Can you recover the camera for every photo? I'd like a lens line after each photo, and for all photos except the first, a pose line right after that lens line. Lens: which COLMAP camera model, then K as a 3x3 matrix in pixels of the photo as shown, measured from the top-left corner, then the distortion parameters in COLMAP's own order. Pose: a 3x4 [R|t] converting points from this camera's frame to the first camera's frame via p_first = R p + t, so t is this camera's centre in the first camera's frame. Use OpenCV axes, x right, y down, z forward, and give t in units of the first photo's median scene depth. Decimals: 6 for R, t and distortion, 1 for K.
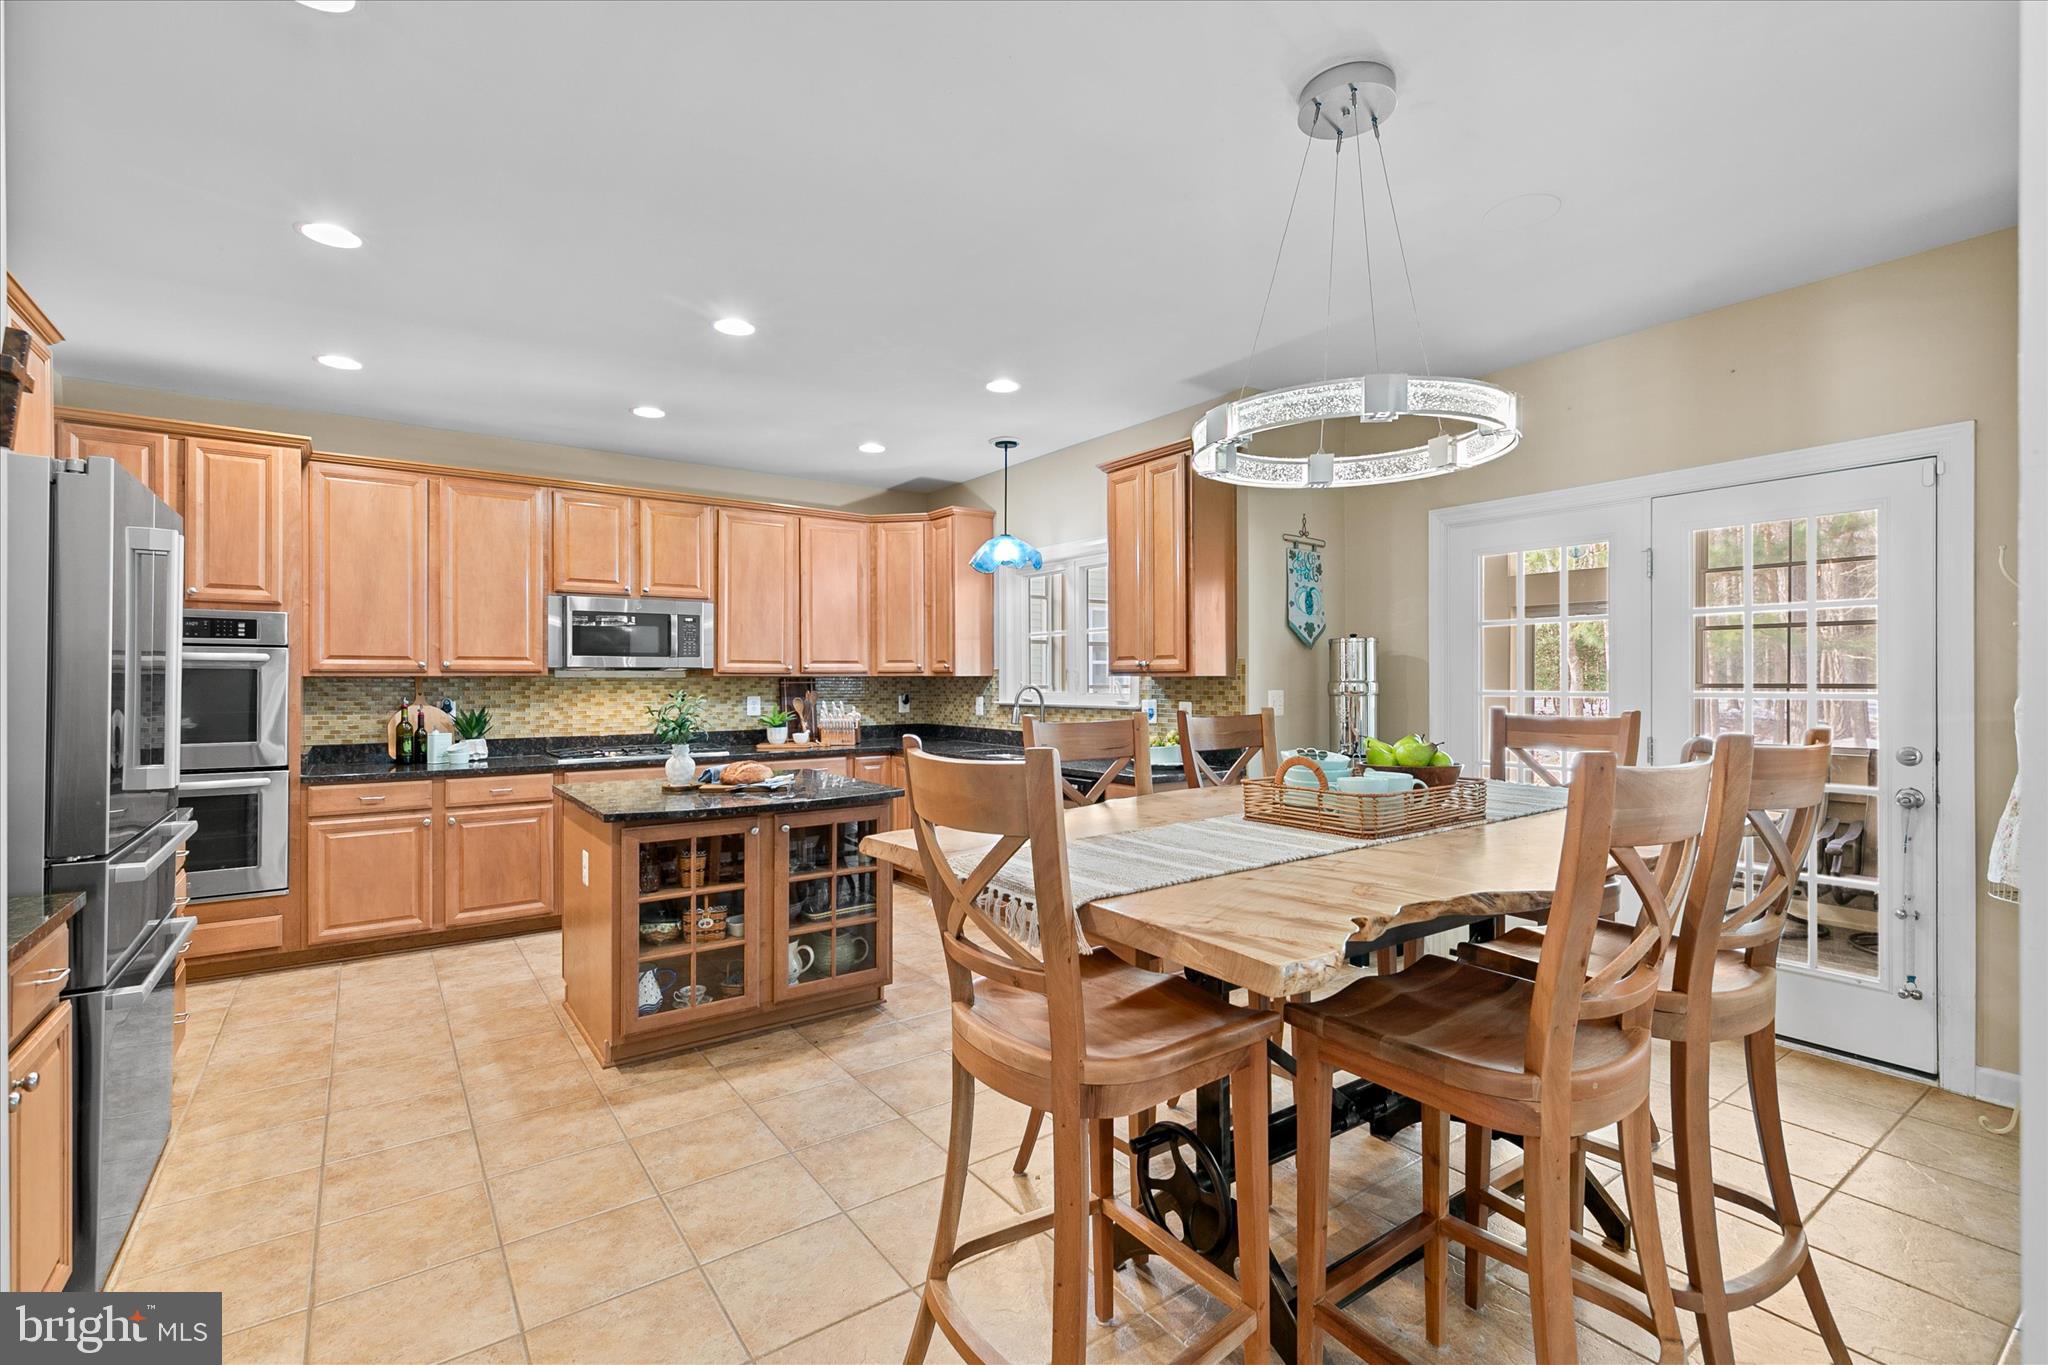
lens RADIAL K [[909.3, 0, 1028.5], [0, 909.3, 682.5], [0, 0, 1]] dist [0.004061, -0.000233]
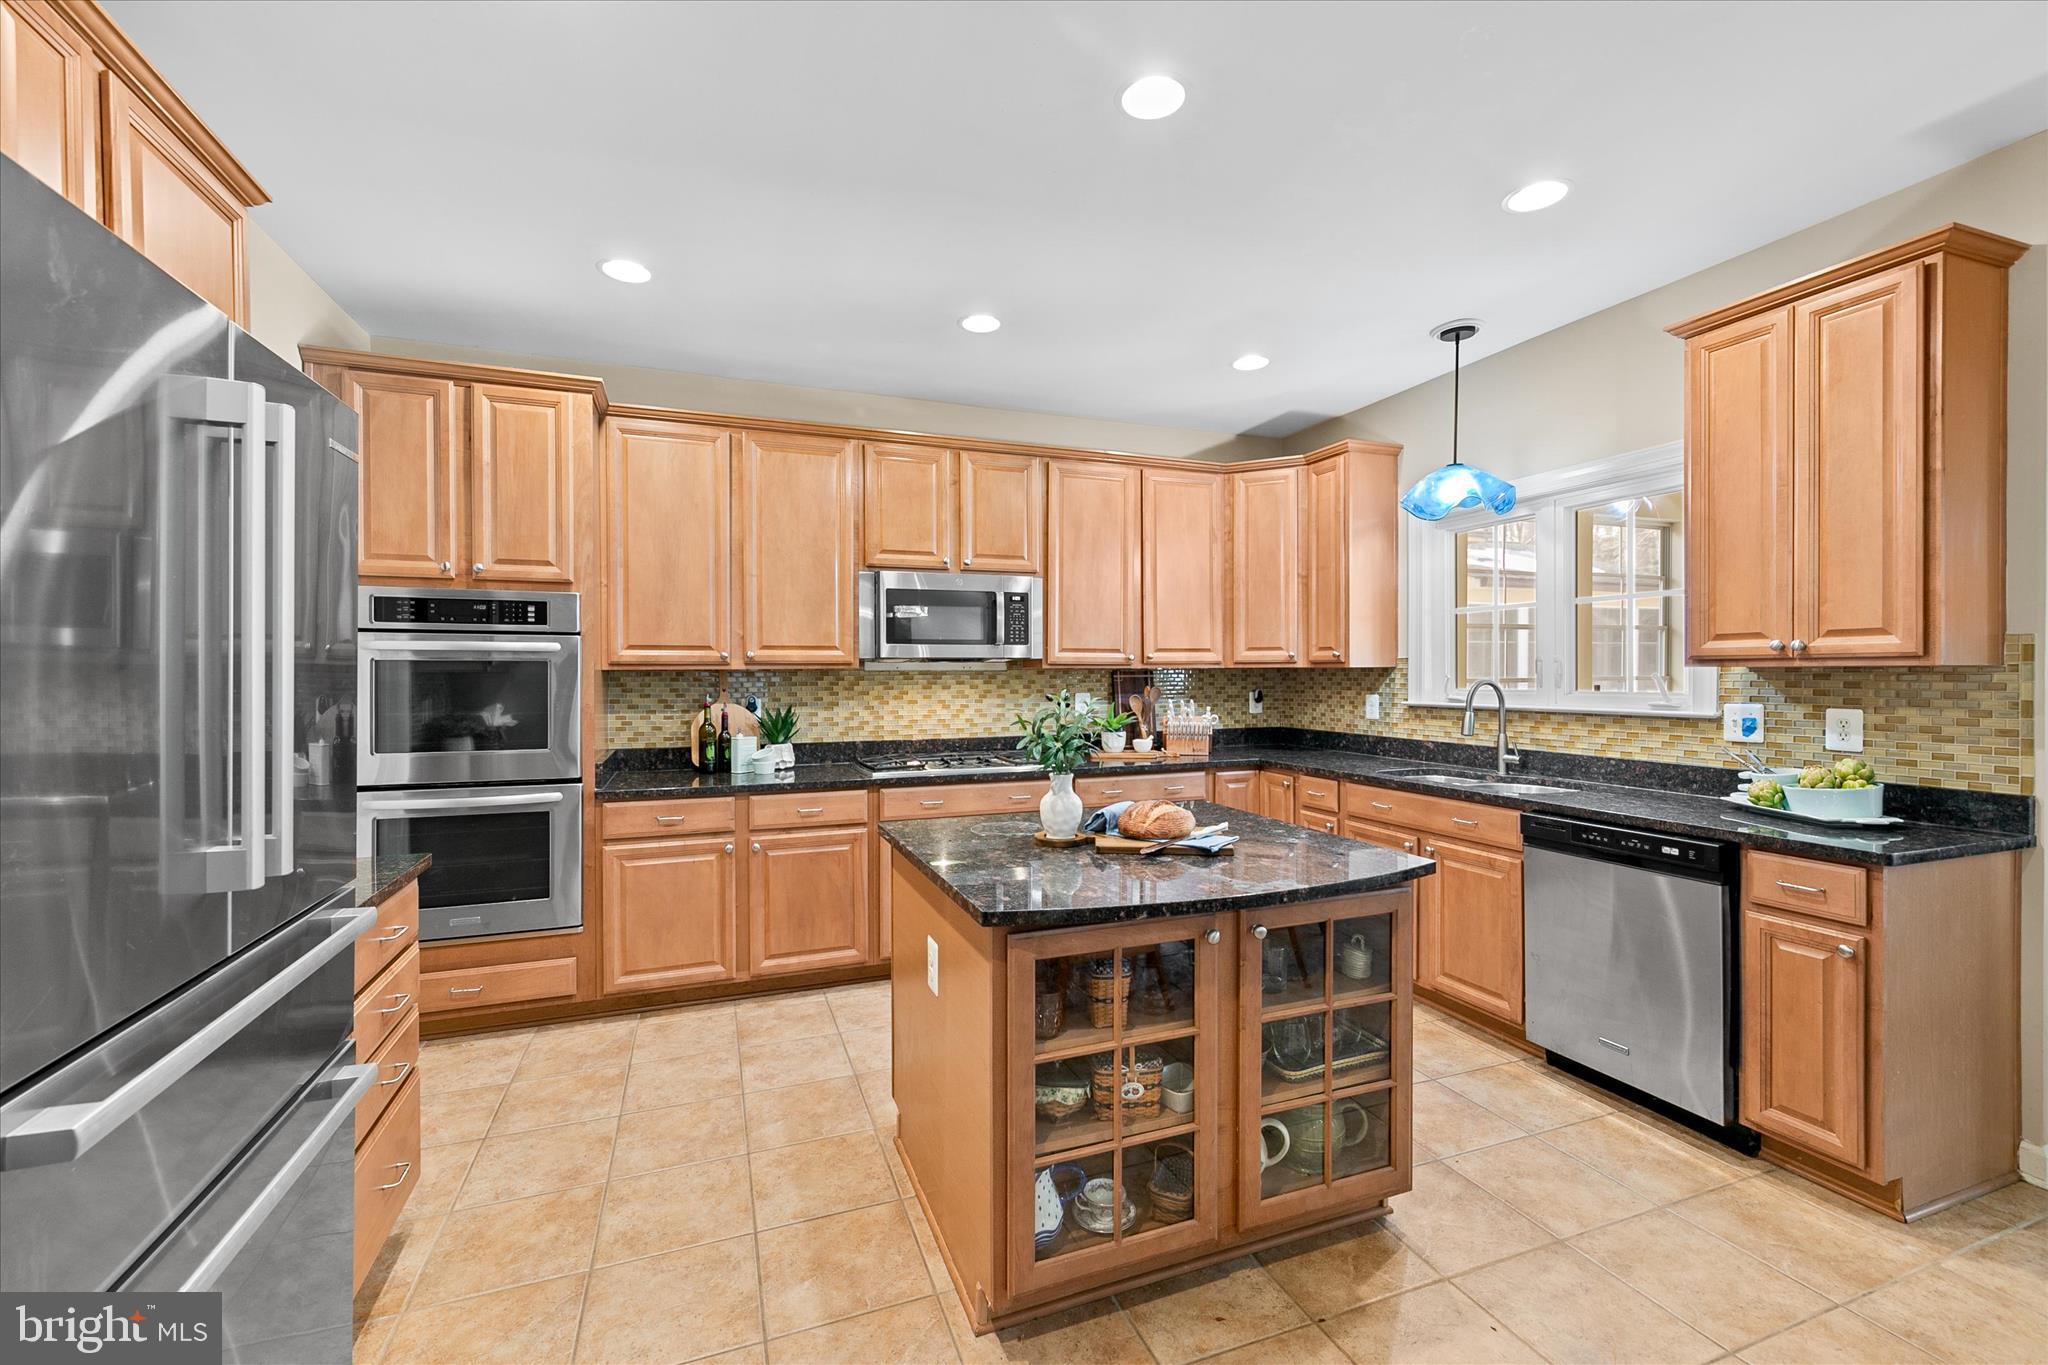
lens RADIAL K [[847.3, 0, 1024.0], [0, 847.3, 682.5], [0, 0, 1]] dist [0.002247, 0.000224]
pose [[0.964368, 0.001083, -0.264563, -0.189154], [0.001462, 0.999955, 0.009424, -0.001897], [0.264561, -0.009476, 0.964322, 0.312880]]
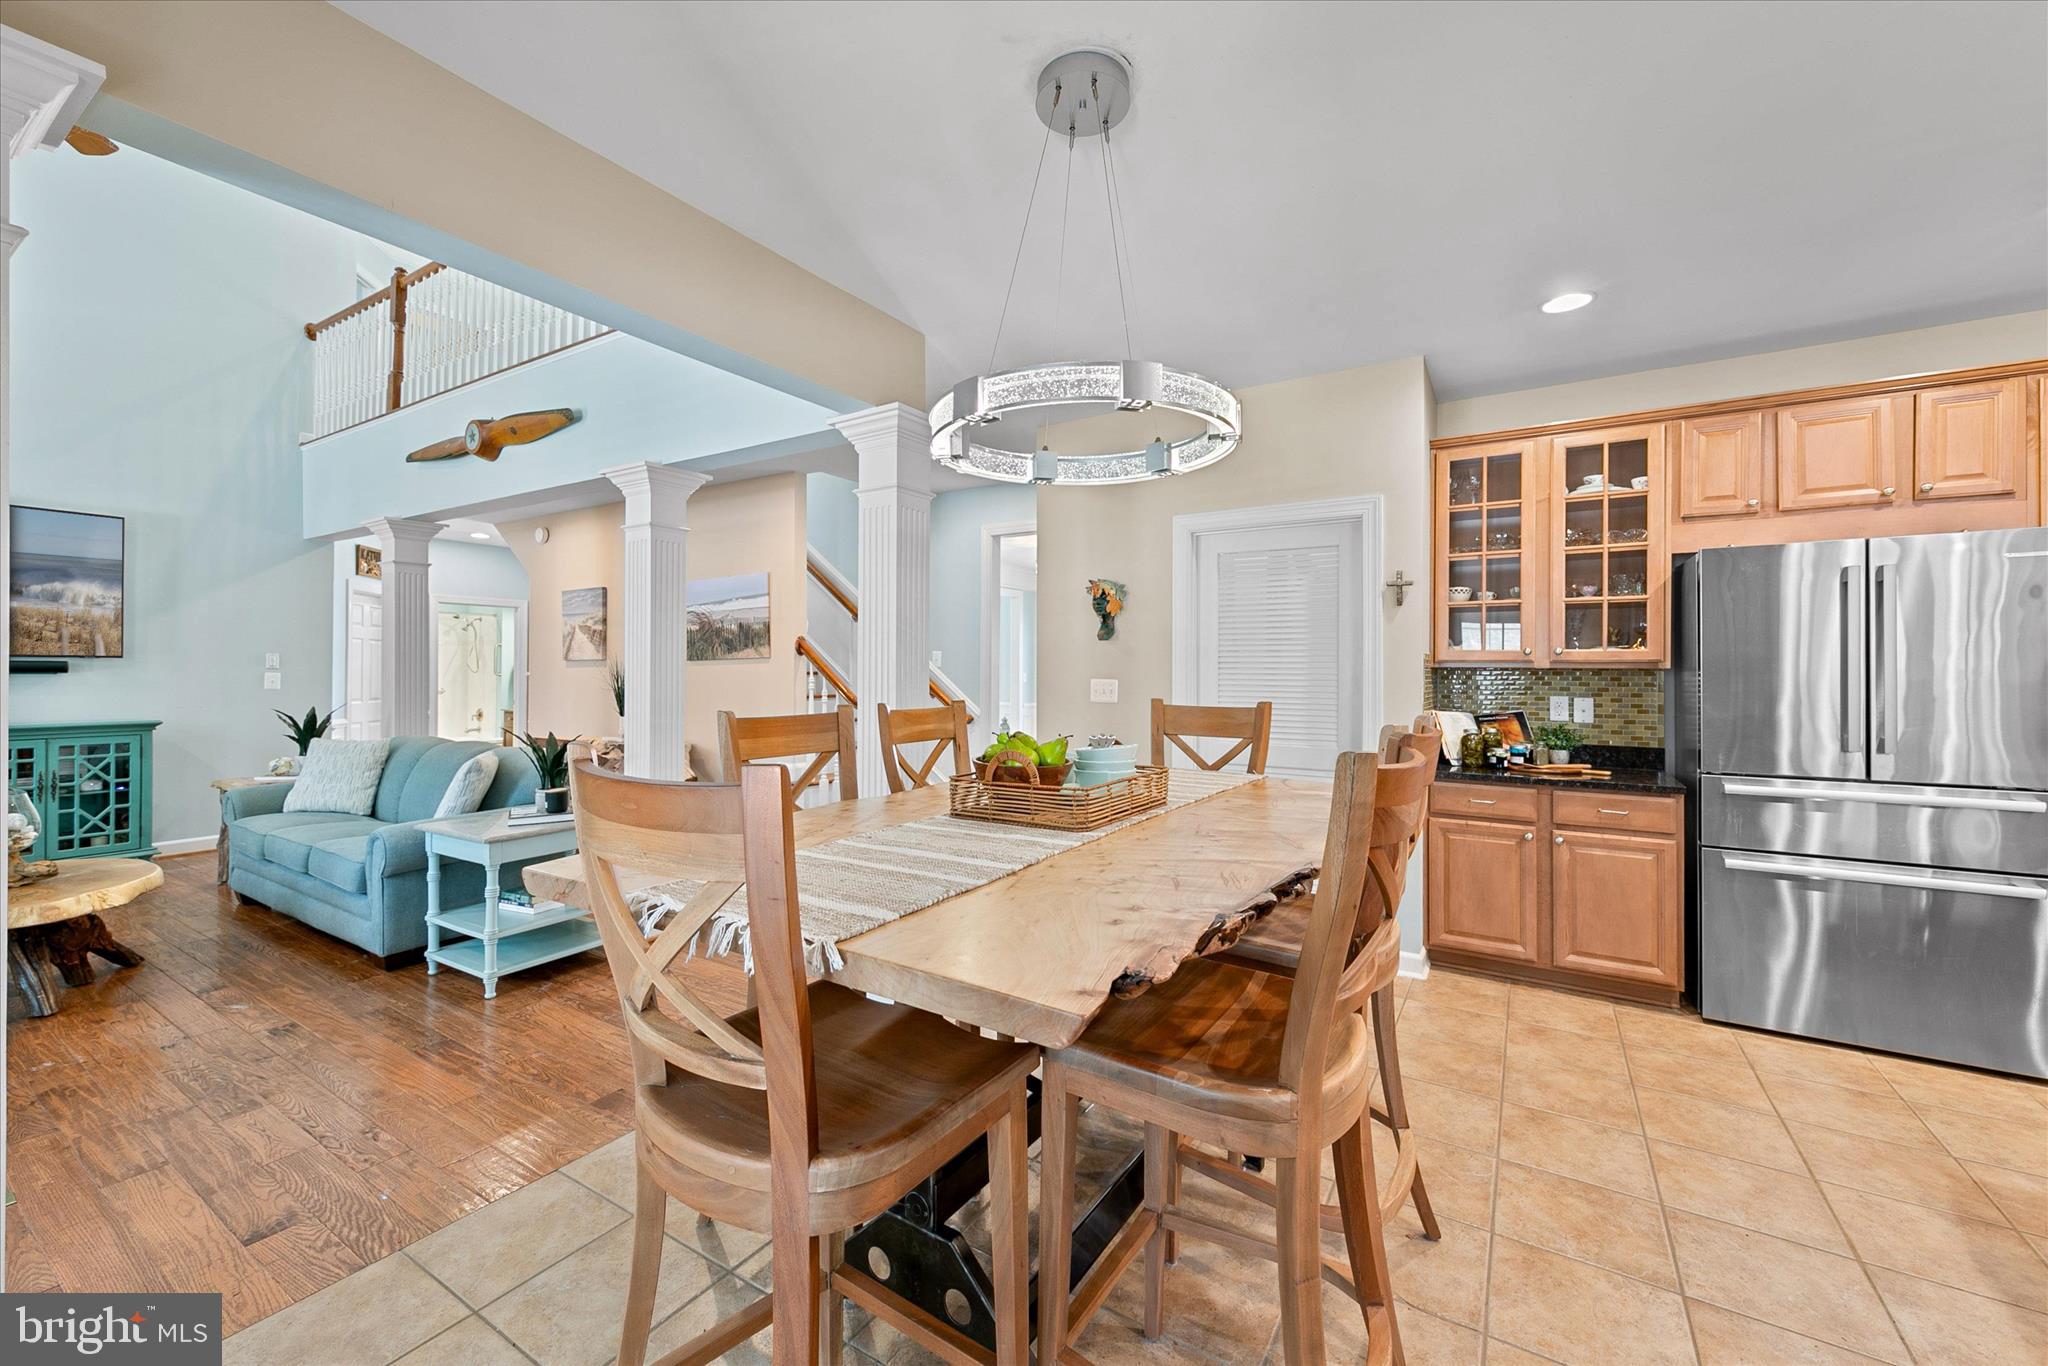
lens RADIAL K [[815.9, 0, 1016.1], [0, 815.9, 668.3], [0, 0, 1]] dist [0.002779, -0.000029]
pose [[-0.929638, -0.002038, -0.368469, 0.333536], [-0.003097, 0.999993, 0.002282, -0.005476], [0.368461, 0.003263, -0.929637, 0.803395]]
